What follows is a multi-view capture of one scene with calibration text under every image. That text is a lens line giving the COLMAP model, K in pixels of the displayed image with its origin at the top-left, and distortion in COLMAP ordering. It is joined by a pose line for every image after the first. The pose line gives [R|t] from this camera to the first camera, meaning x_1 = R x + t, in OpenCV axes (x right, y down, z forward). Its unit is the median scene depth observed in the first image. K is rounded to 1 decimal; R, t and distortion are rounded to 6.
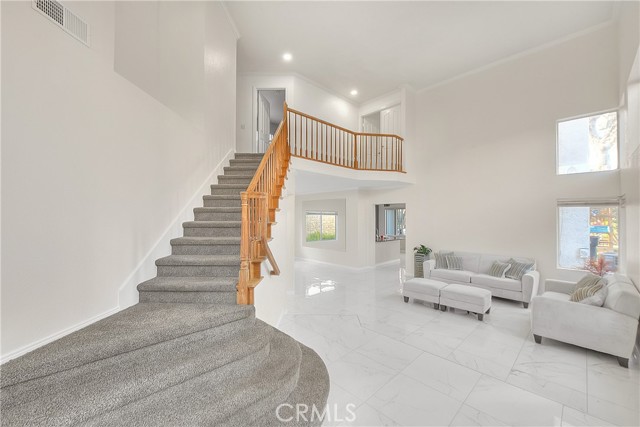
lens RADIAL K [[255.6, 0, 320.0], [0, 255.6, 213.5], [0, 0, 1]] dist [-0.000160, -0.000072]
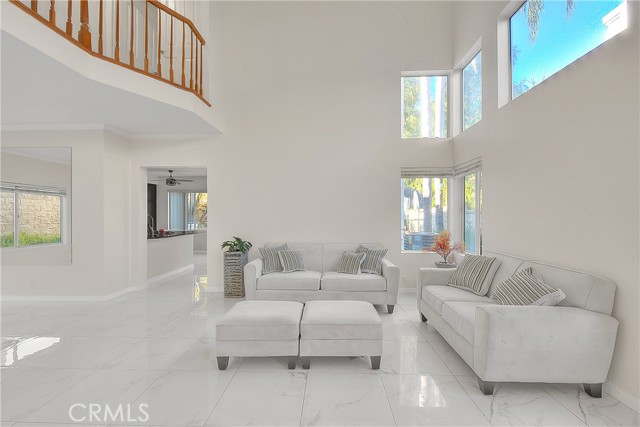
lens RADIAL K [[267.1, 0, 320.0], [0, 267.1, 213.5], [0, 0, 1]] dist [-0.015250, -0.000328]
pose [[0.718548, -0.002178, 0.695474, 0.120006], [-0.004782, 0.999956, 0.008072, 0.069173], [-0.695461, -0.009126, 0.718506, 0.462147]]
